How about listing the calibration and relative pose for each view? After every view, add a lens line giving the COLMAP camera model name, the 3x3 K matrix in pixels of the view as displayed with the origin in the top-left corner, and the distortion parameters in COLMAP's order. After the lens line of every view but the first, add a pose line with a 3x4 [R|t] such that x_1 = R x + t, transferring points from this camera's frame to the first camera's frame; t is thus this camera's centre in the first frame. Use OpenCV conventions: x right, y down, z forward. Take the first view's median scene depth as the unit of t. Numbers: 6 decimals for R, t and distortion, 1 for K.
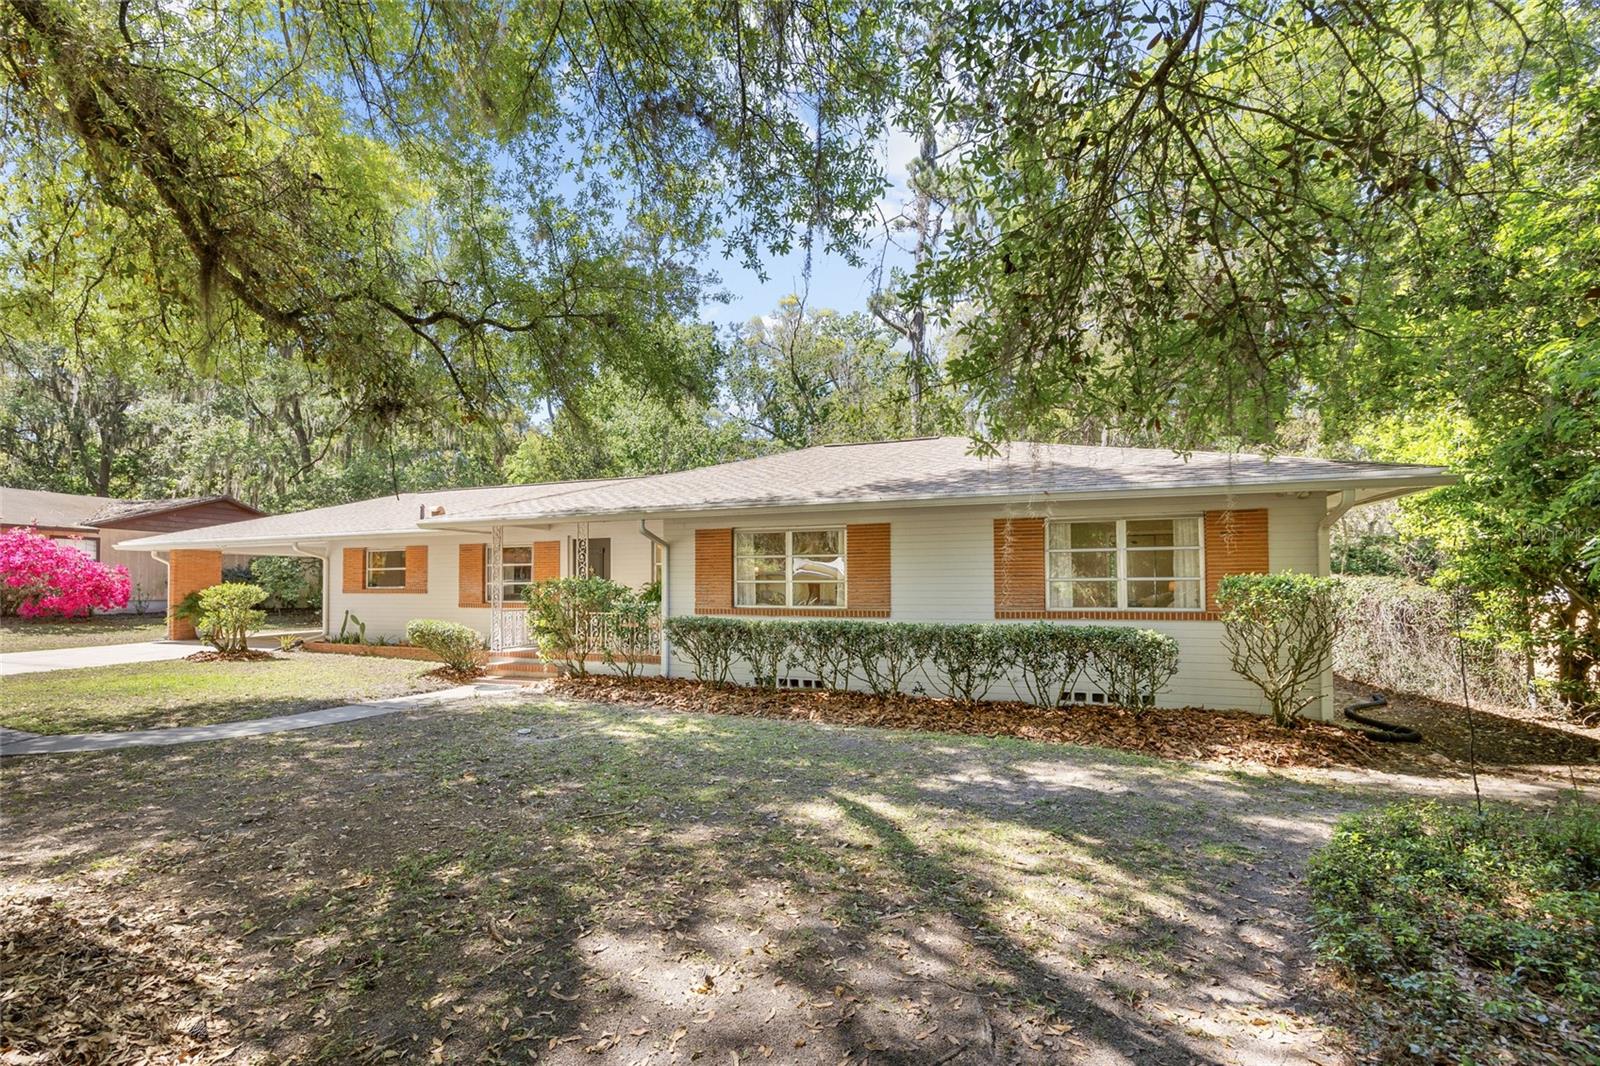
lens RADIAL K [[673.3, 0, 795.0], [0, 673.3, 535.5], [0, 0, 1]] dist [-0.002077, -0.000286]
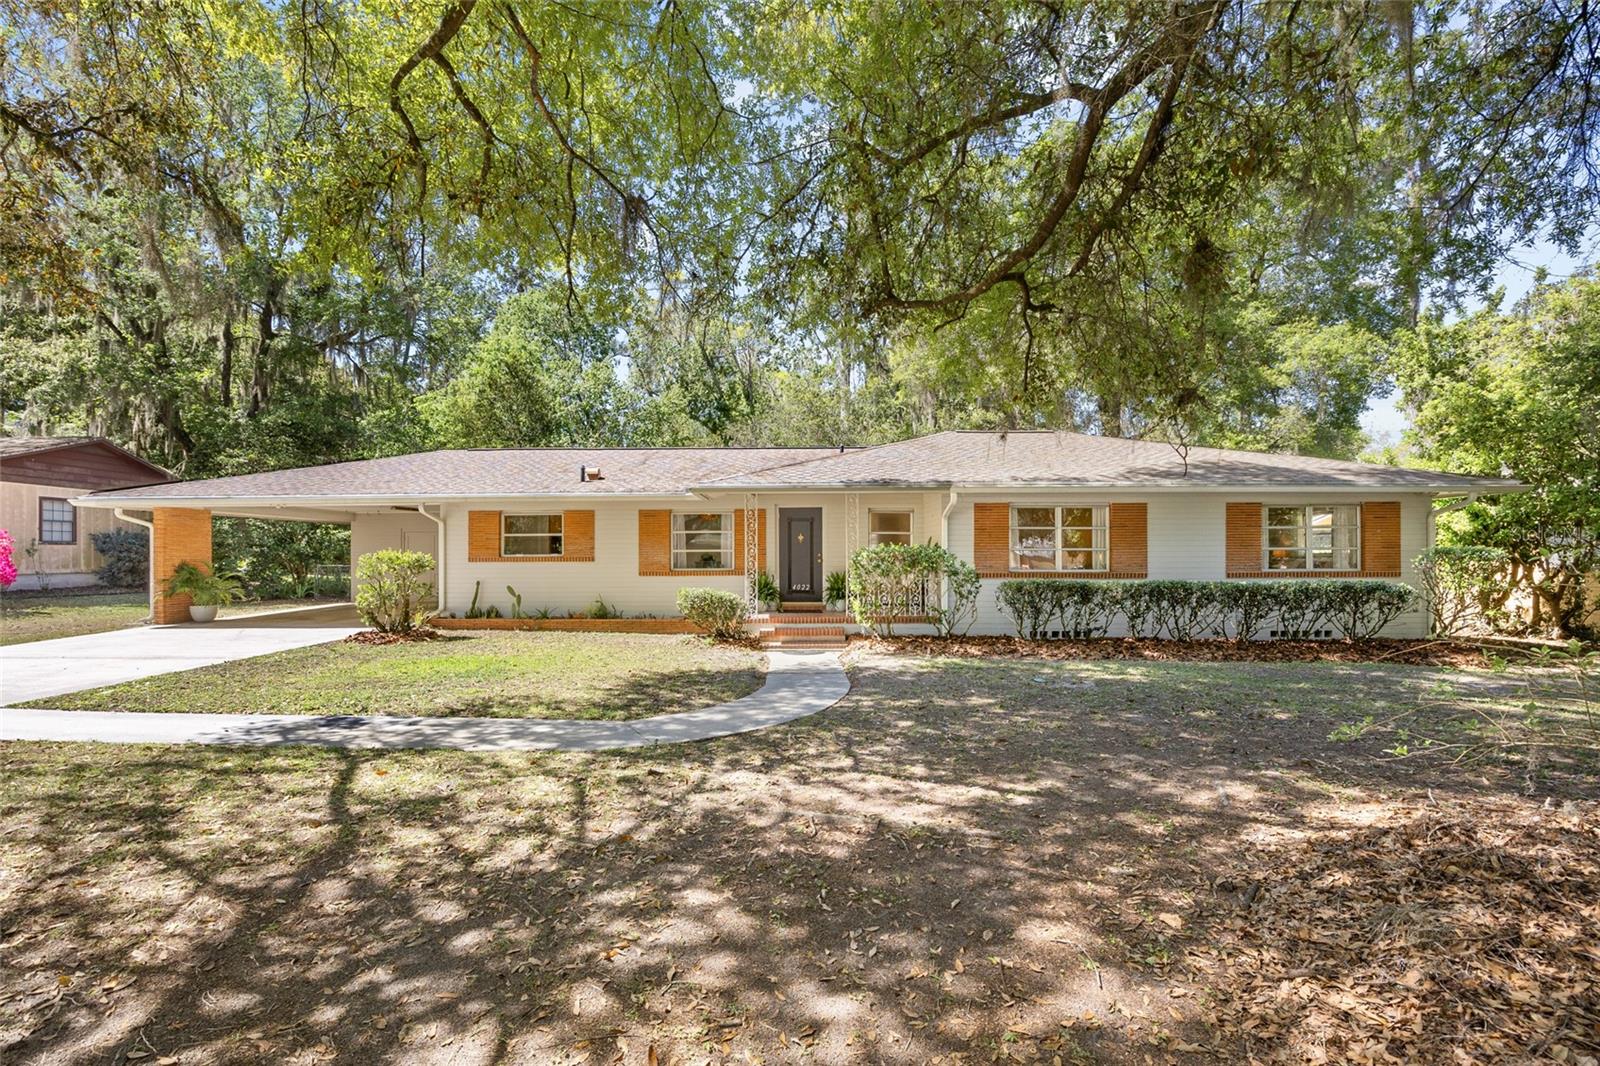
lens RADIAL K [[634.6, 0, 800.3], [0, 634.6, 539.3], [0, 0, 1]] dist [-0.001536, -0.000126]
pose [[0.937438, 0.009518, 0.348023, -0.592001], [-0.025959, 0.998755, 0.042608, 0.010237], [-0.347184, -0.048977, 0.936517, 0.080279]]
